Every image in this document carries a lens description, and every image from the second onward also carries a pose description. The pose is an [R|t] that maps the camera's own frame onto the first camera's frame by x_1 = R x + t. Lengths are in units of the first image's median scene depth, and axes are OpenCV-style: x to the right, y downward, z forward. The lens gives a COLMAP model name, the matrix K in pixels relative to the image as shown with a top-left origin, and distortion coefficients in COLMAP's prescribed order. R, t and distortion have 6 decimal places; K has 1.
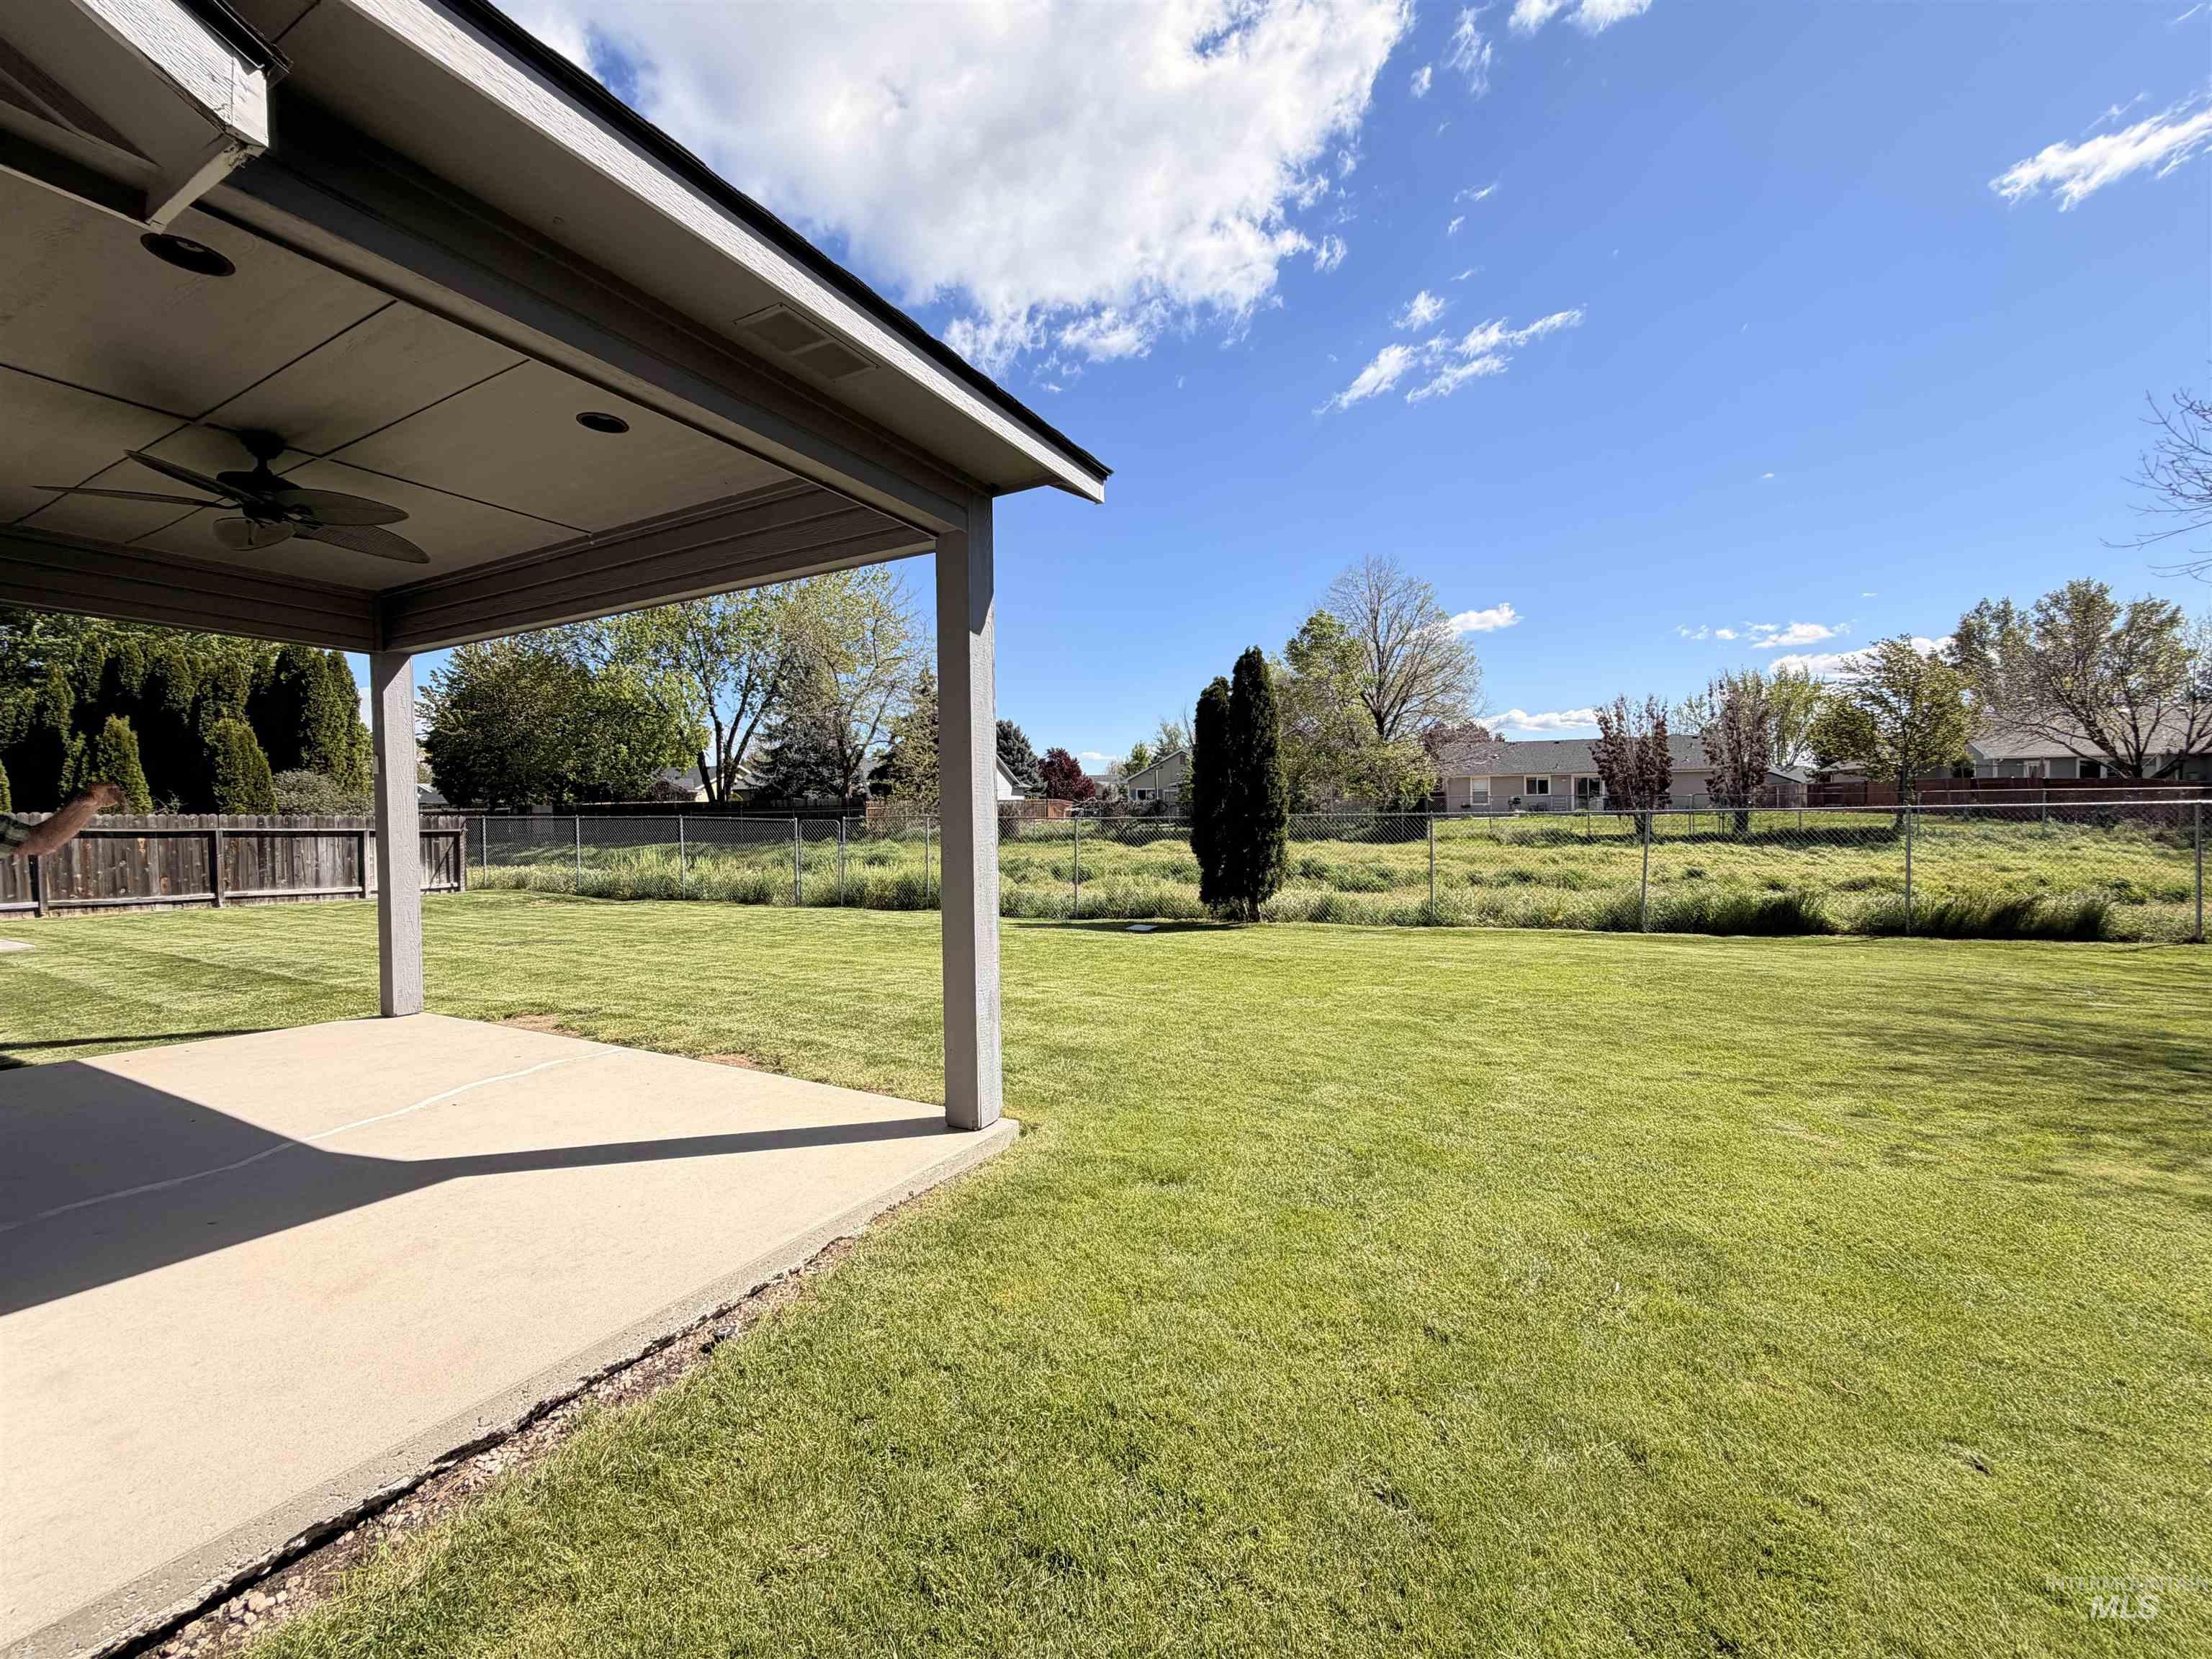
lens RADIAL K [[885.4, 0, 1095.2], [0, 885.4, 831.1], [0, 0, 1]] dist [-0.000153, 0.000717]
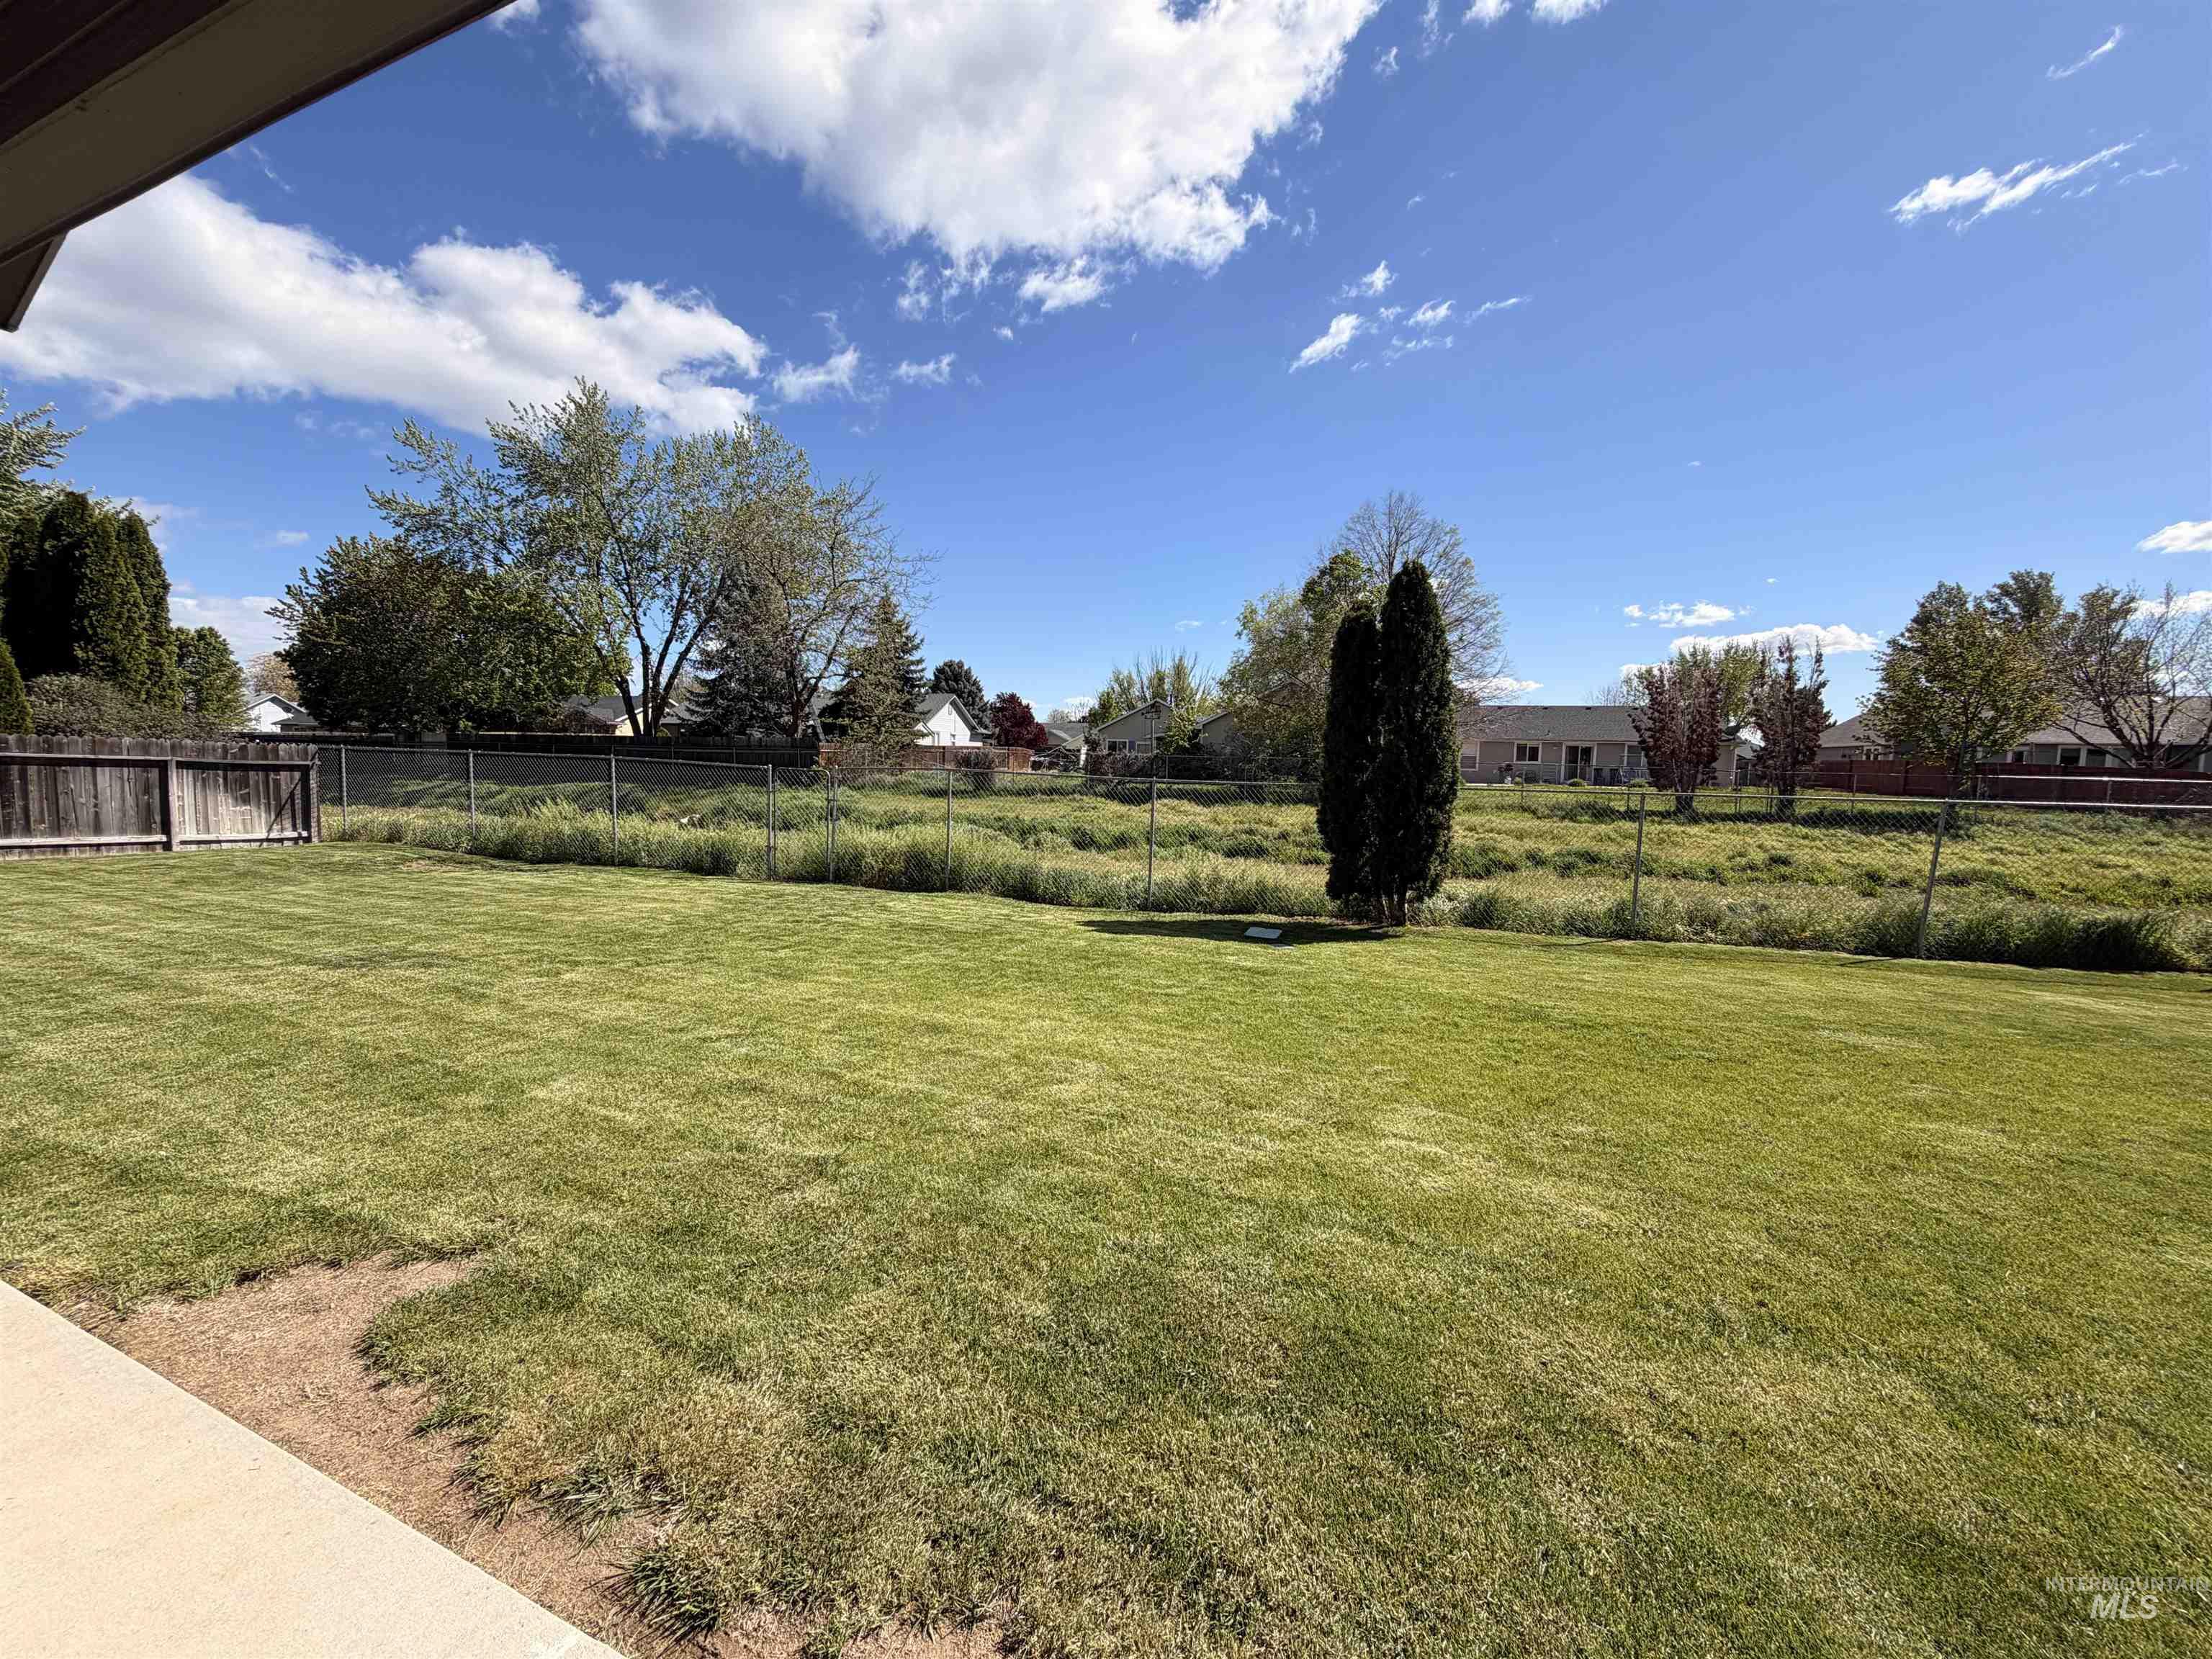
lens RADIAL K [[885.4, 0, 1096.3], [0, 885.4, 827.9], [0, 0, 1]] dist [-0.000153, 0.000717]
pose [[0.996346, 0.030399, 0.079812, -0.069014], [-0.034648, 0.998025, 0.052404, -0.006067], [-0.078062, -0.054977, 0.995431, 0.126119]]
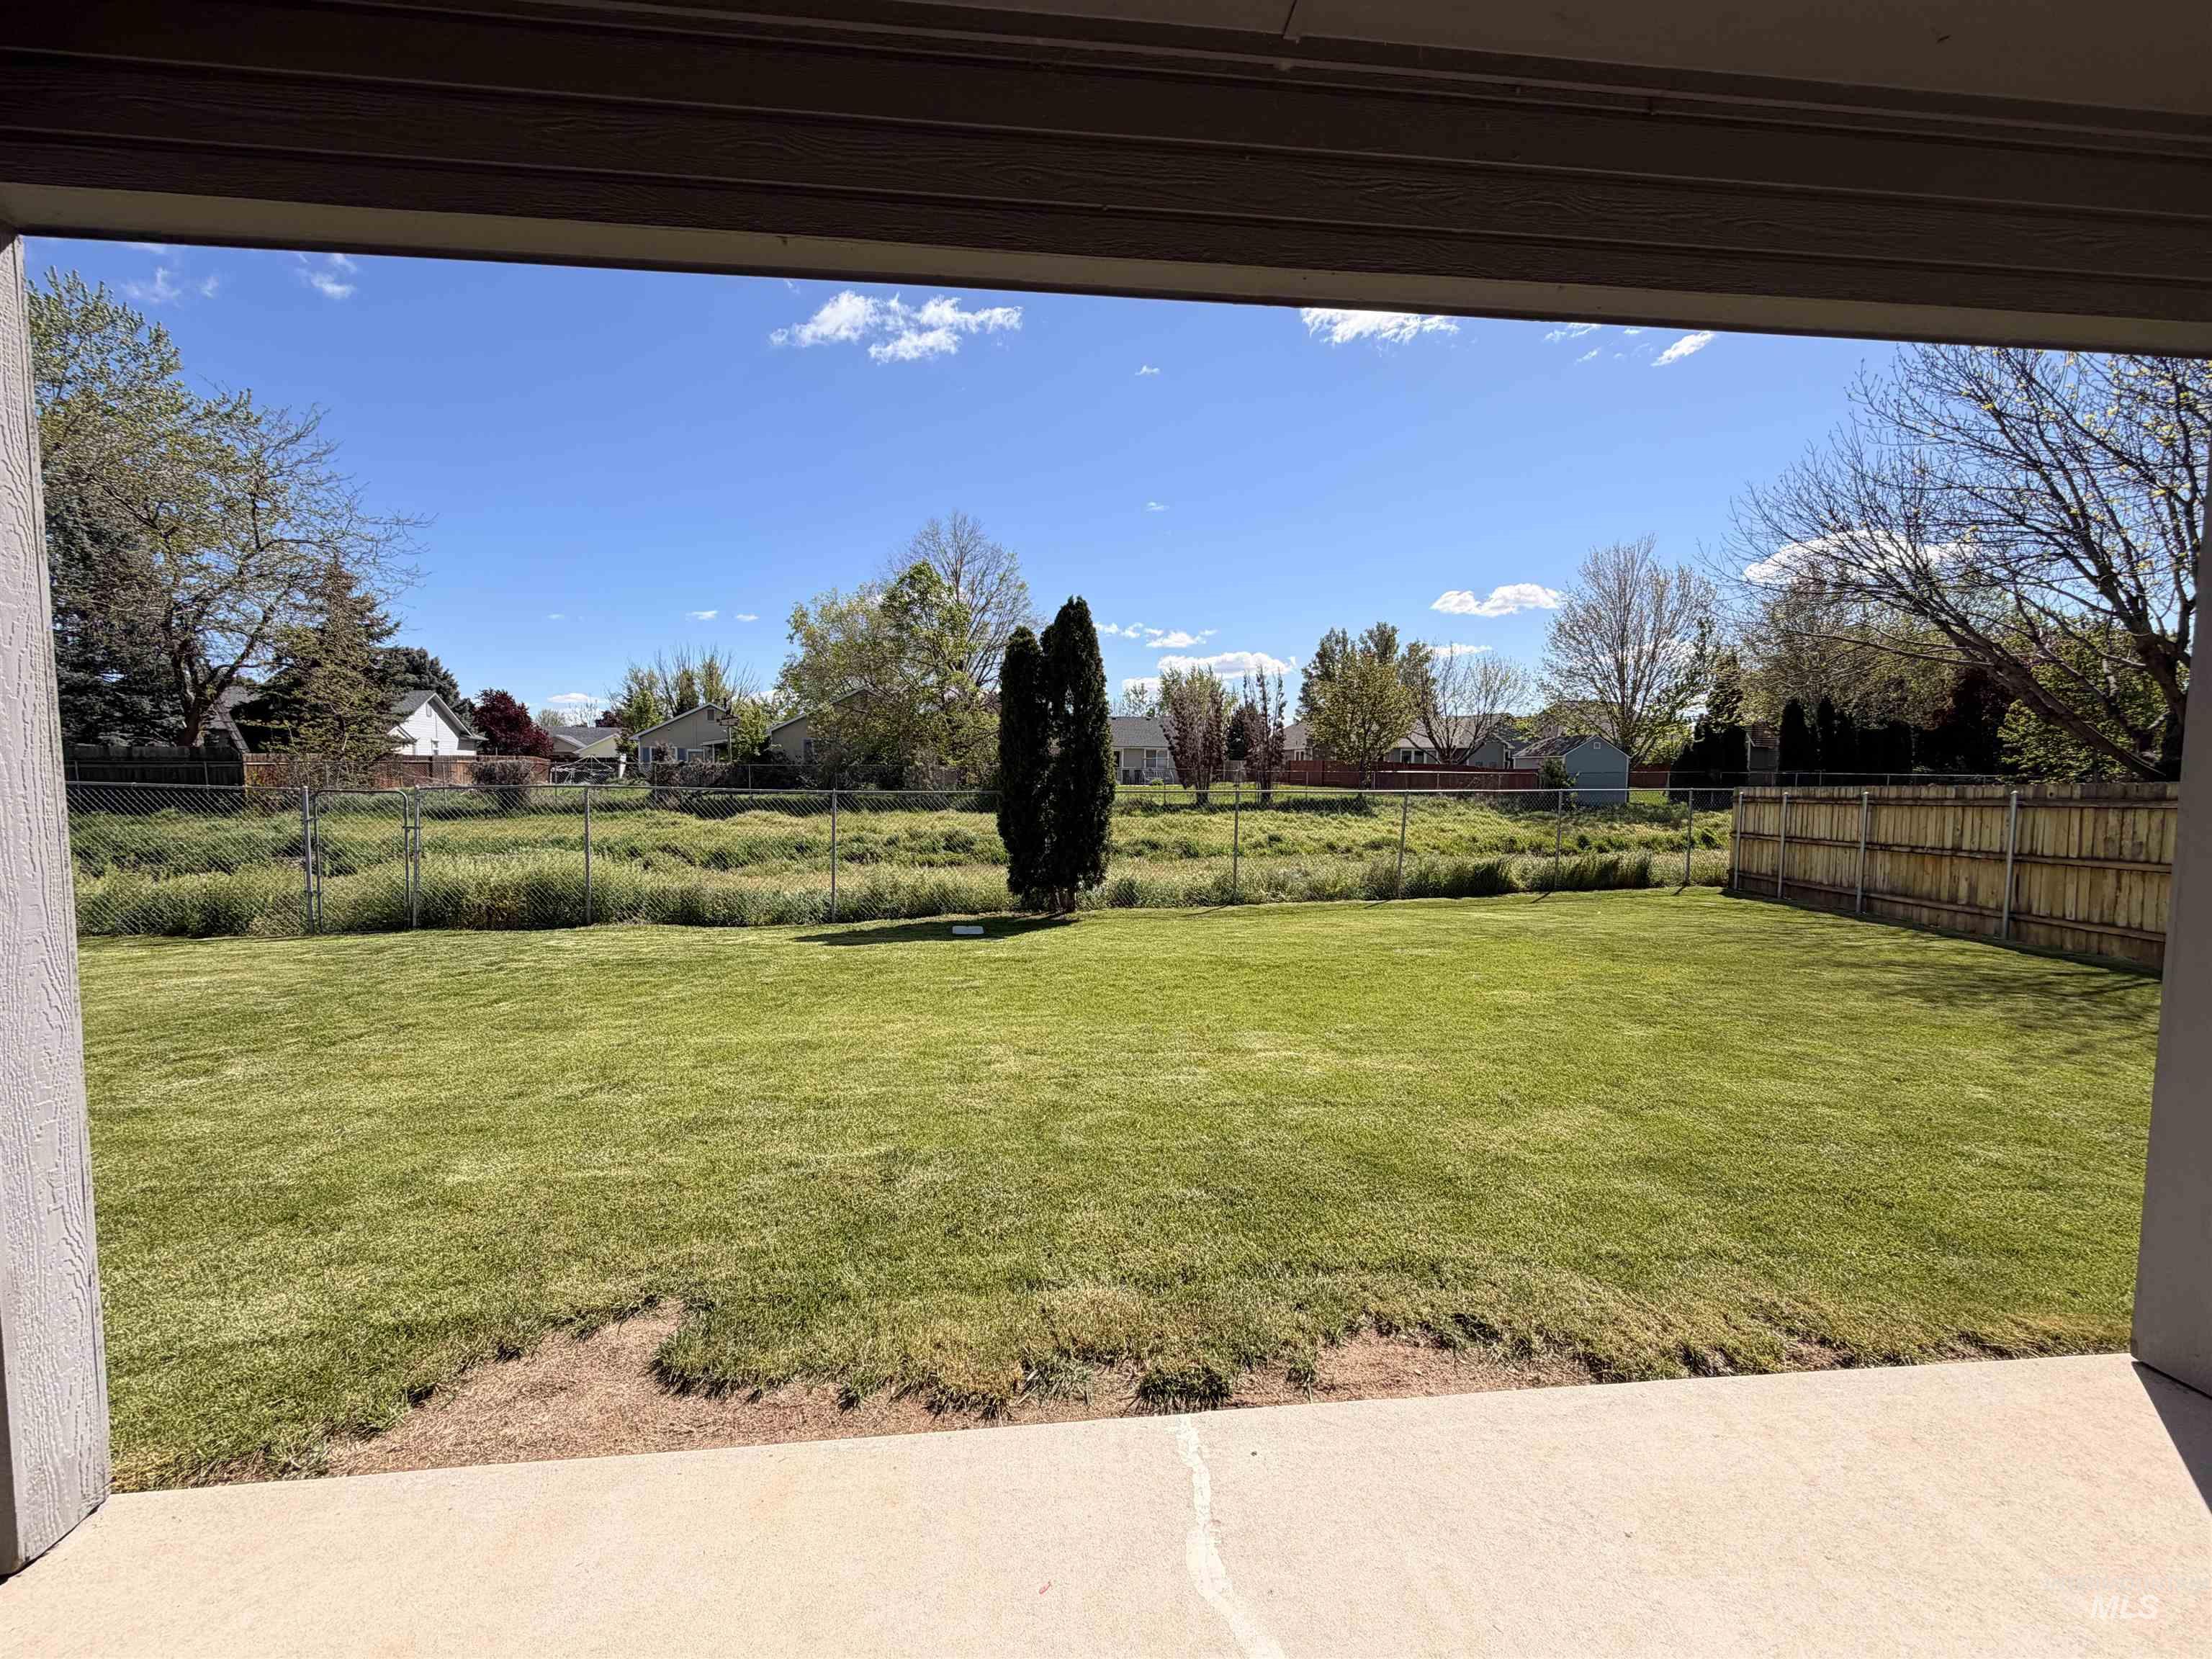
lens RADIAL K [[885.4, 0, 1102.7], [0, 885.4, 839.7], [0, 0, 1]] dist [-0.000153, 0.000717]
pose [[0.827128, -0.024366, 0.561485, -0.136831], [-0.004391, 0.998749, 0.049809, -0.006477], [-0.561996, -0.043663, 0.825986, 0.122762]]
